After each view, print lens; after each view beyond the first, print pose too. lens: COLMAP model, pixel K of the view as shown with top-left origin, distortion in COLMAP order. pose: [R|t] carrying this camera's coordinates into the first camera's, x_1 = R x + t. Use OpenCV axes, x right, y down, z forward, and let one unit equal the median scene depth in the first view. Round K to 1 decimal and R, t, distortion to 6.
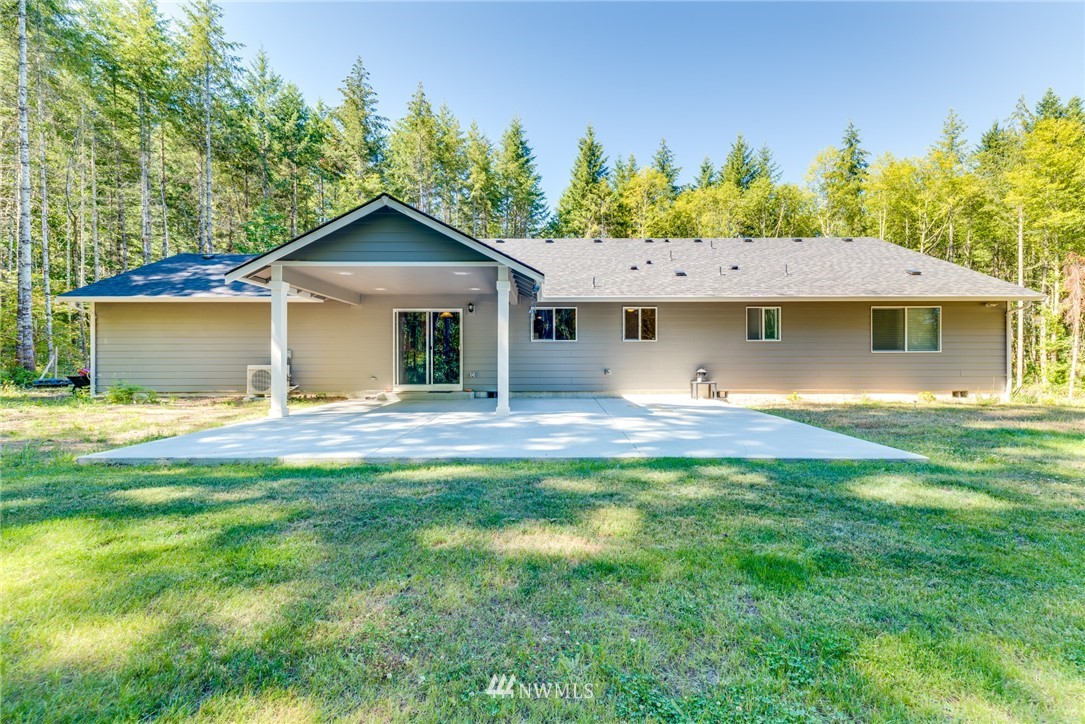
lens RADIAL K [[469.9, 0, 545.6], [0, 469.9, 359.4], [0, 0, 1]] dist [0.012783, -0.000964]
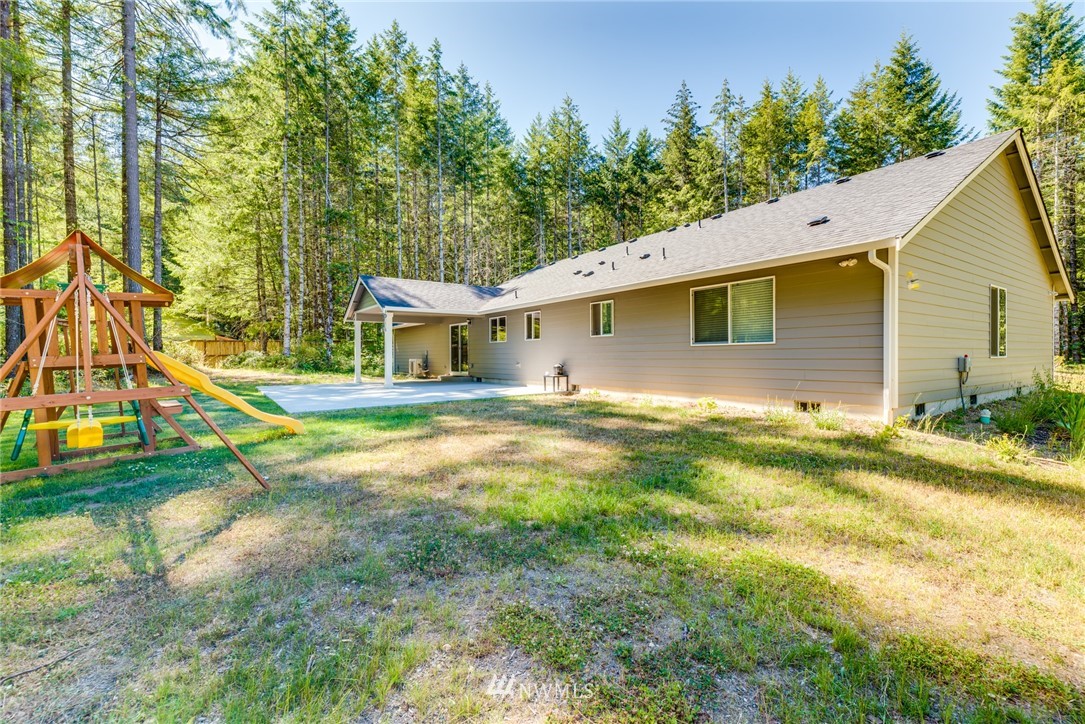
lens RADIAL K [[469.9, 0, 545.6], [0, 469.9, 359.4], [0, 0, 1]] dist [0.012783, -0.000964]
pose [[0.566562, 0.002862, -0.824014, 1.204299], [0.010712, 0.999884, 0.010838, -0.002677], [0.823949, -0.014967, 0.566466, 0.340444]]
